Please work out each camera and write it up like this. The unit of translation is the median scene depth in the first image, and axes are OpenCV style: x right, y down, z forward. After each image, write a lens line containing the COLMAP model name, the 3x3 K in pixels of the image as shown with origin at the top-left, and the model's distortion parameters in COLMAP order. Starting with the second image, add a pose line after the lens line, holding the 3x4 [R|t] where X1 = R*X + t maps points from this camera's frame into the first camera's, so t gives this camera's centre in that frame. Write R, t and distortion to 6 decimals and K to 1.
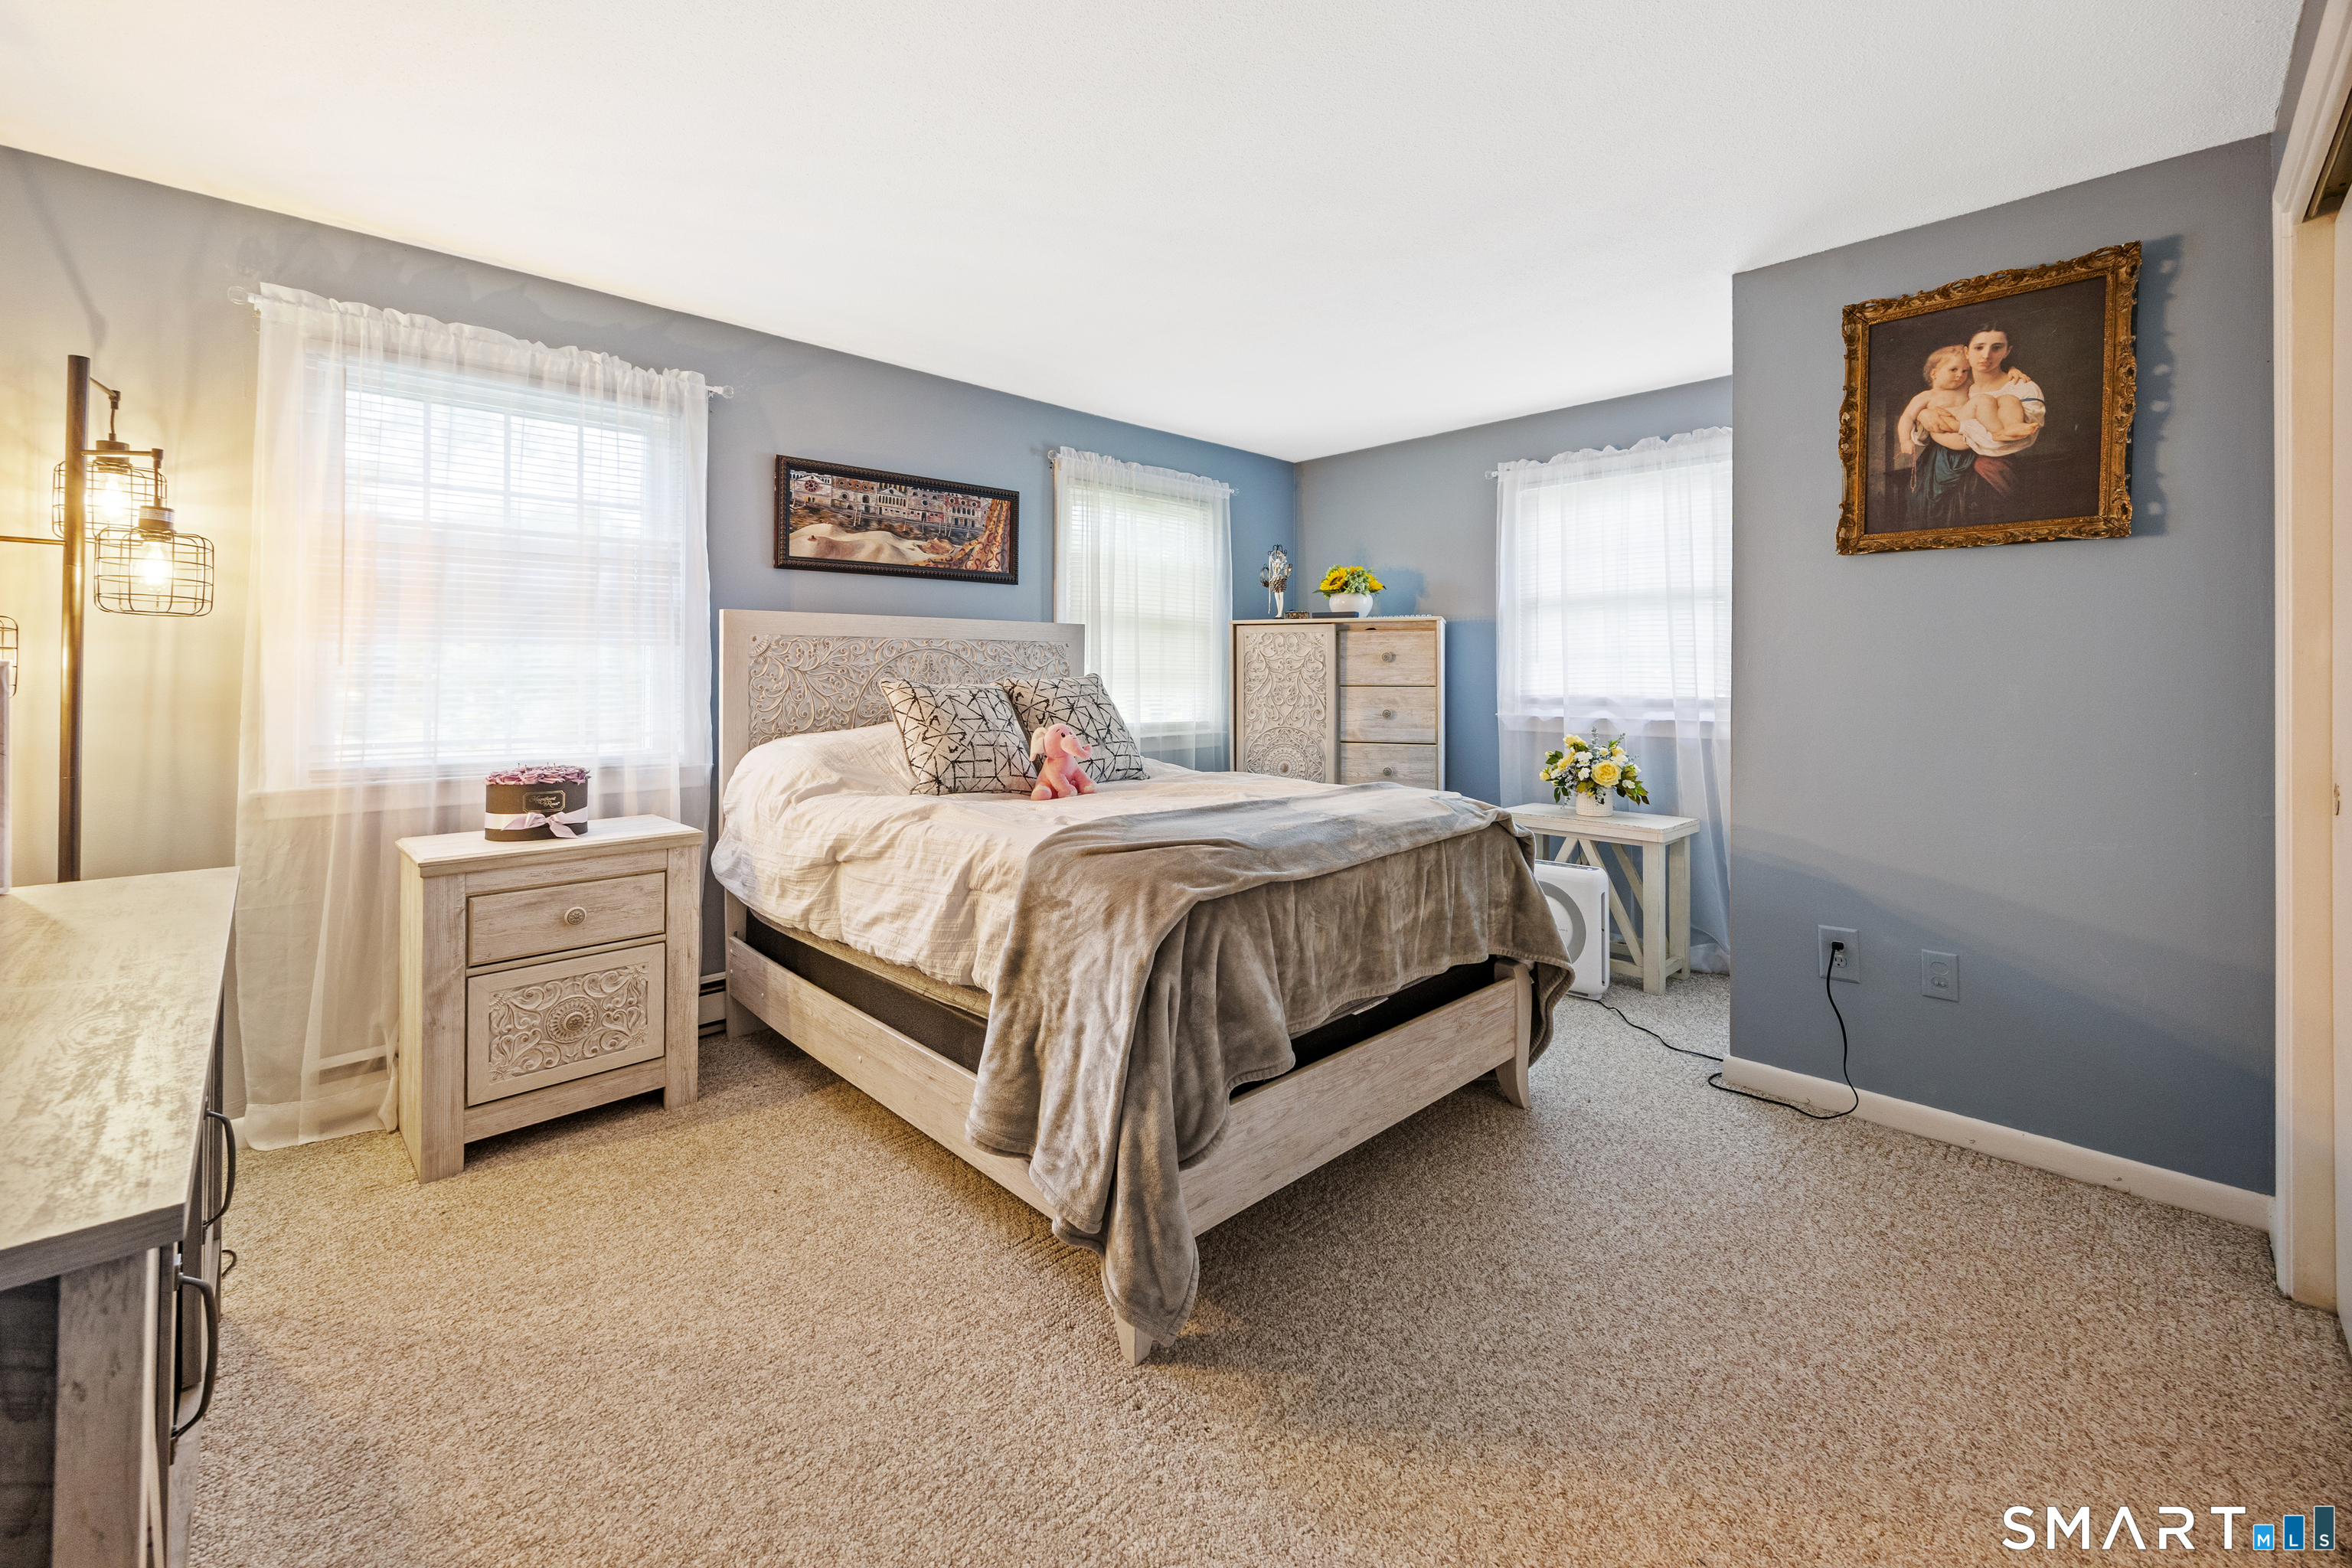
lens RADIAL K [[945.4, 0, 1145.6], [0, 945.4, 685.5], [0, 0, 1]] dist [-0.000505, 0.000686]
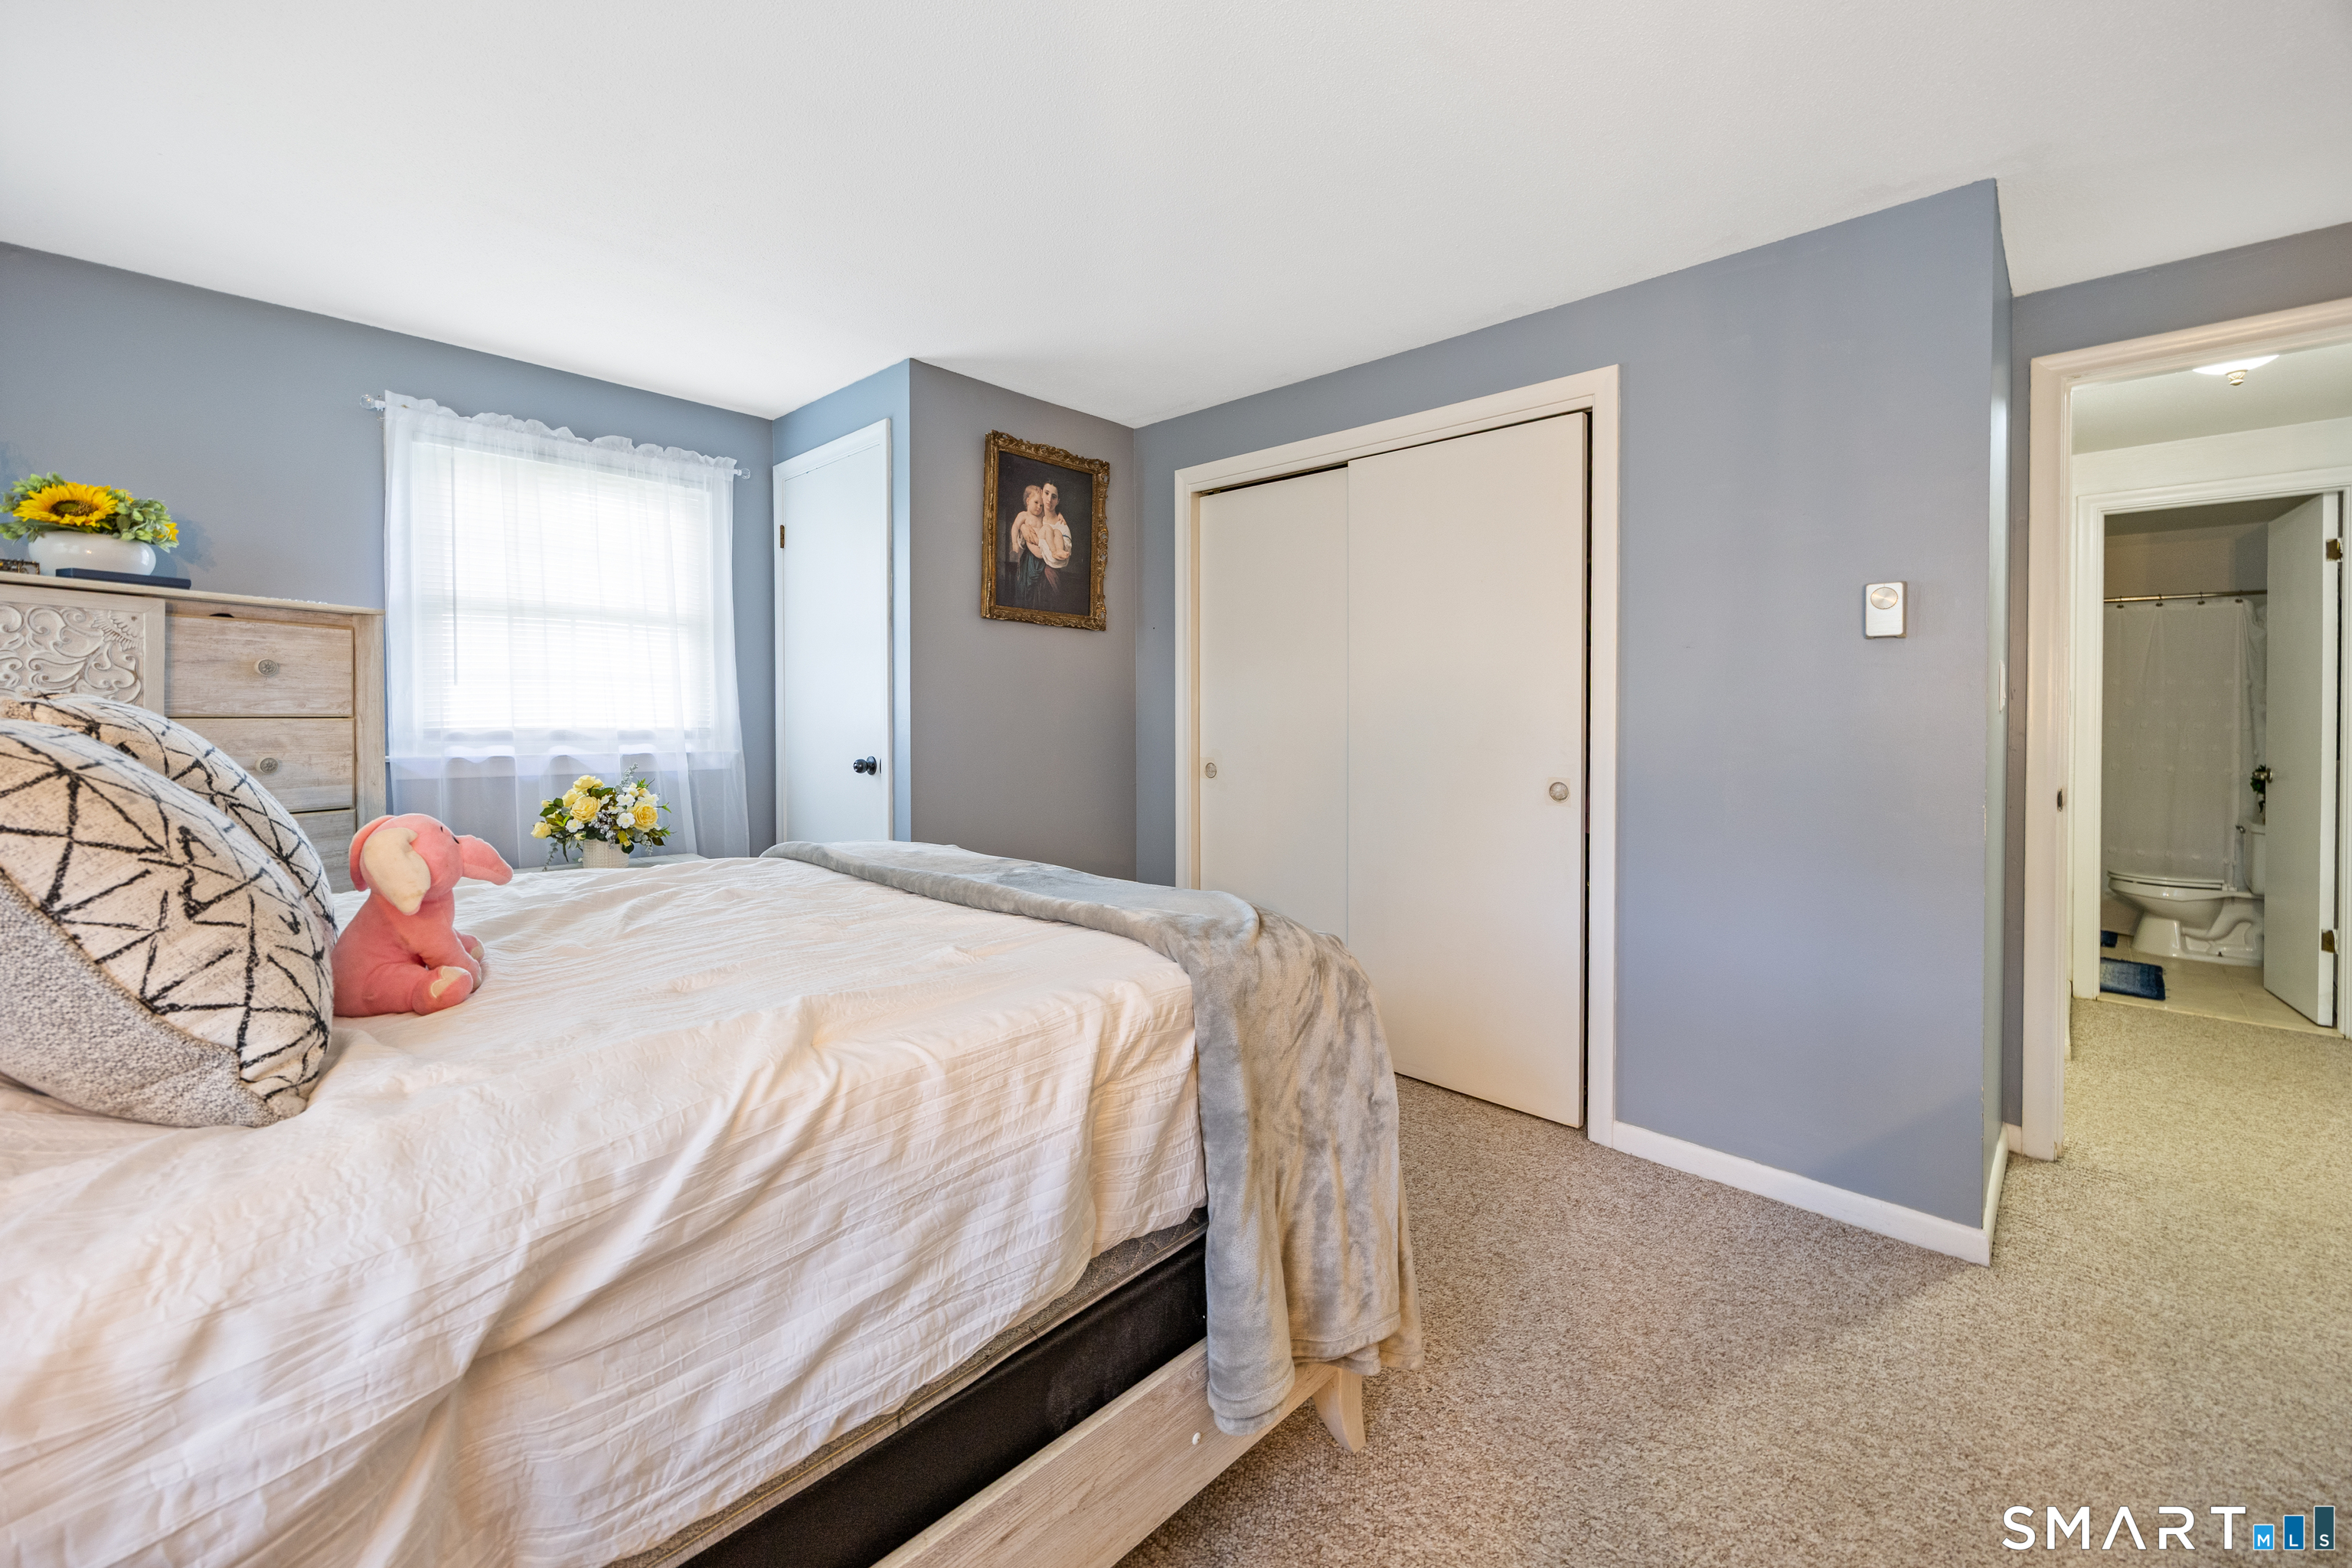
lens RADIAL K [[945.4, 0, 1194.8], [0, 945.4, 728.2], [0, 0, 1]] dist [-0.000505, 0.000686]
pose [[-0.051239, -0.015937, 0.998559, -0.619420], [-0.002910, 0.999871, 0.015808, -0.006331], [-0.998682, -0.002095, -0.051279, 0.809847]]
